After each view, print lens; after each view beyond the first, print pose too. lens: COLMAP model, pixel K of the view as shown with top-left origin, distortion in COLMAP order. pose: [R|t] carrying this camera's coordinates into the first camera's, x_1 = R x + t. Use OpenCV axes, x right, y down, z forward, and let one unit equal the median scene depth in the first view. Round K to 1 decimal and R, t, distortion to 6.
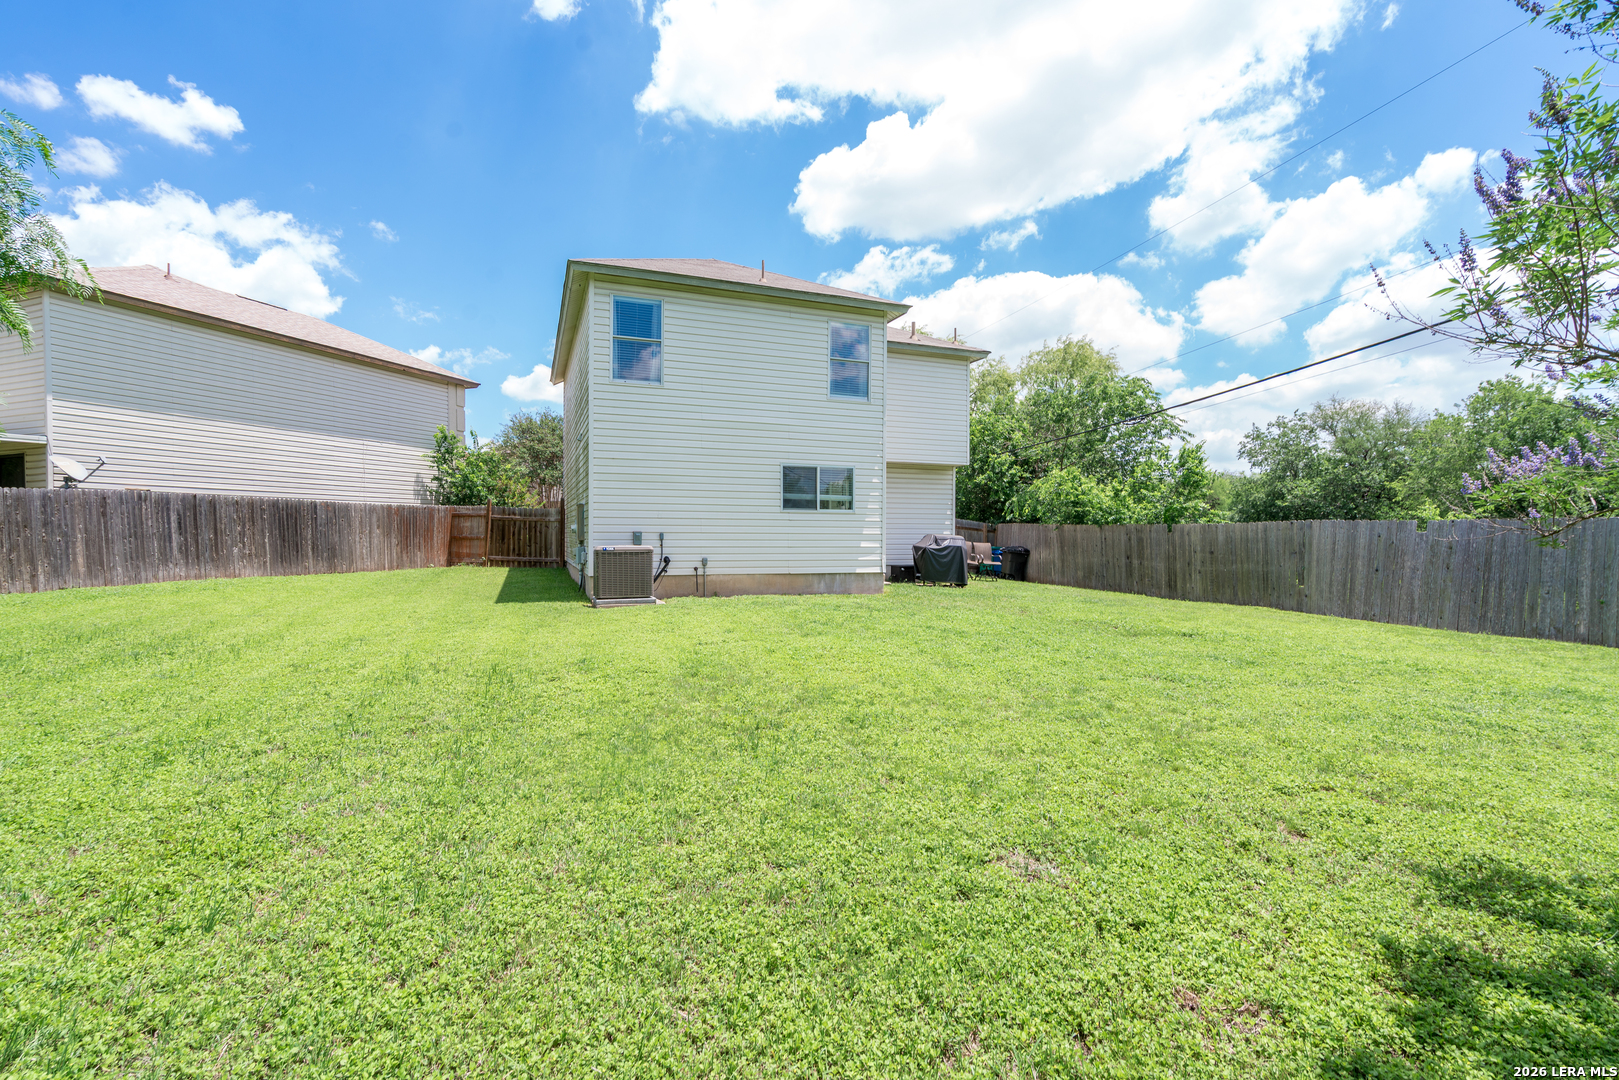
lens RADIAL K [[730.8, 0, 809.5], [0, 730.8, 540.0], [0, 0, 1]] dist [-0.000934, 0.001152]
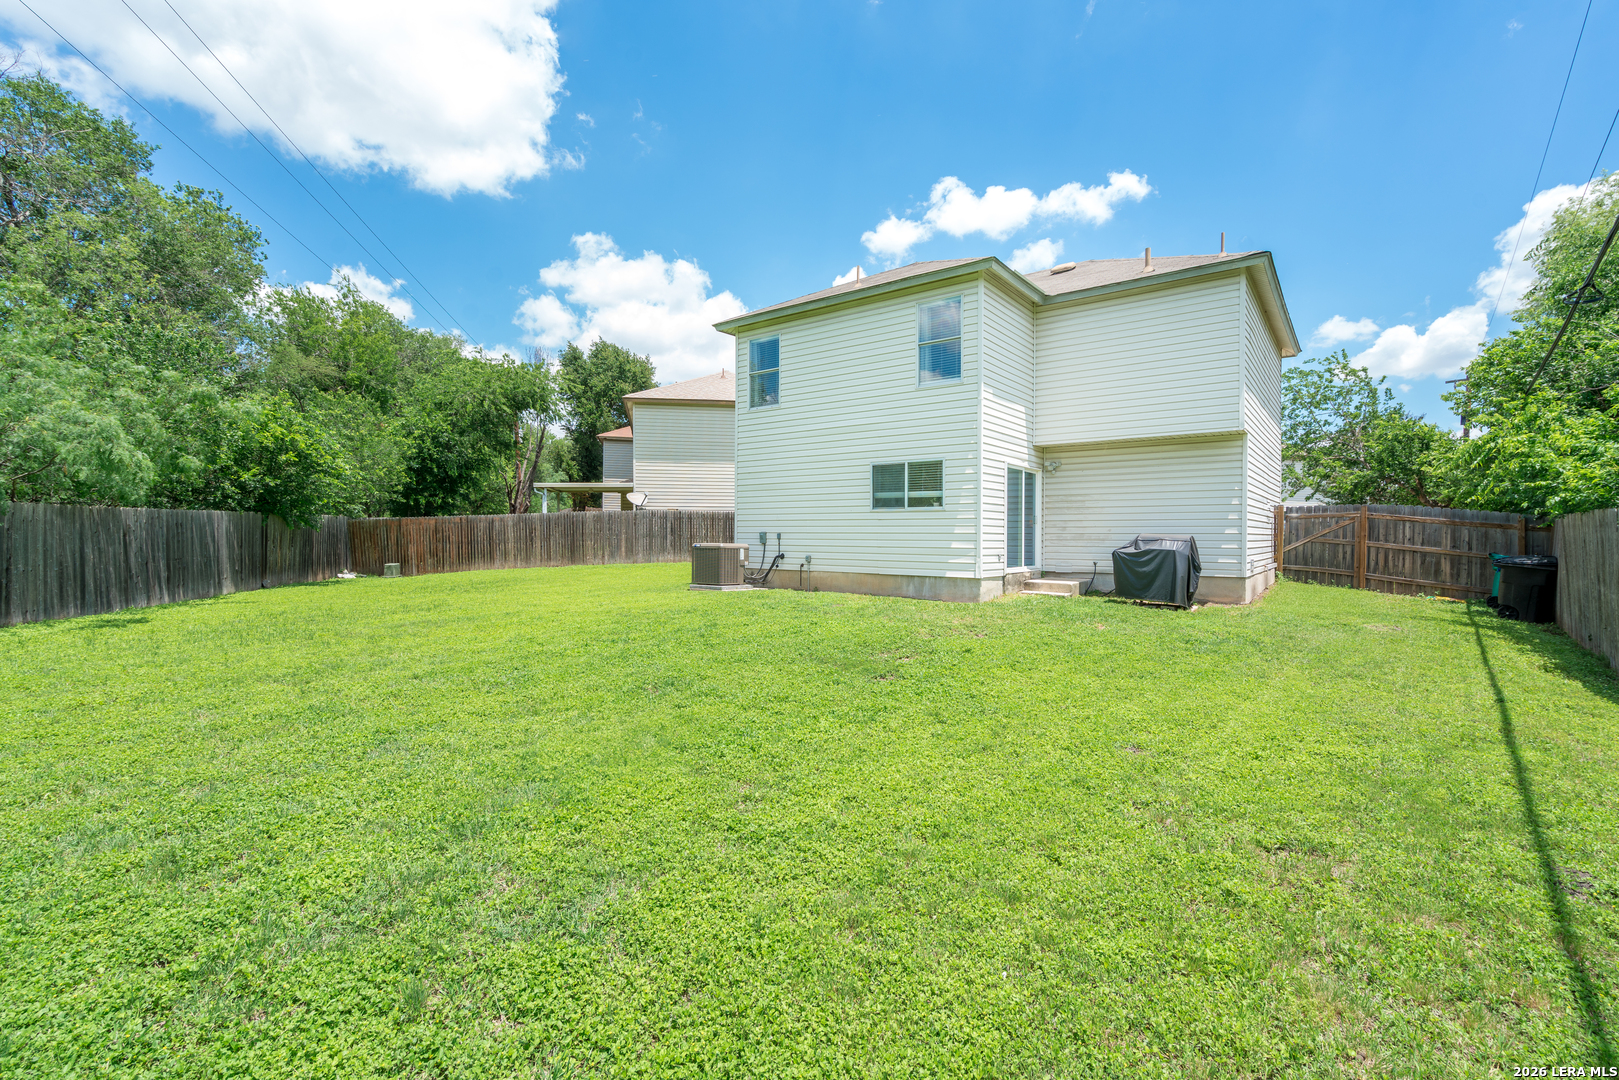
lens RADIAL K [[730.8, 0, 809.5], [0, 730.8, 540.0], [0, 0, 1]] dist [-0.000934, 0.001152]
pose [[0.497904, 0.004276, -0.867222, 0.773968], [-0.001648, 0.999991, 0.003984, -0.003329], [0.867230, -0.000555, 0.497907, 0.424179]]
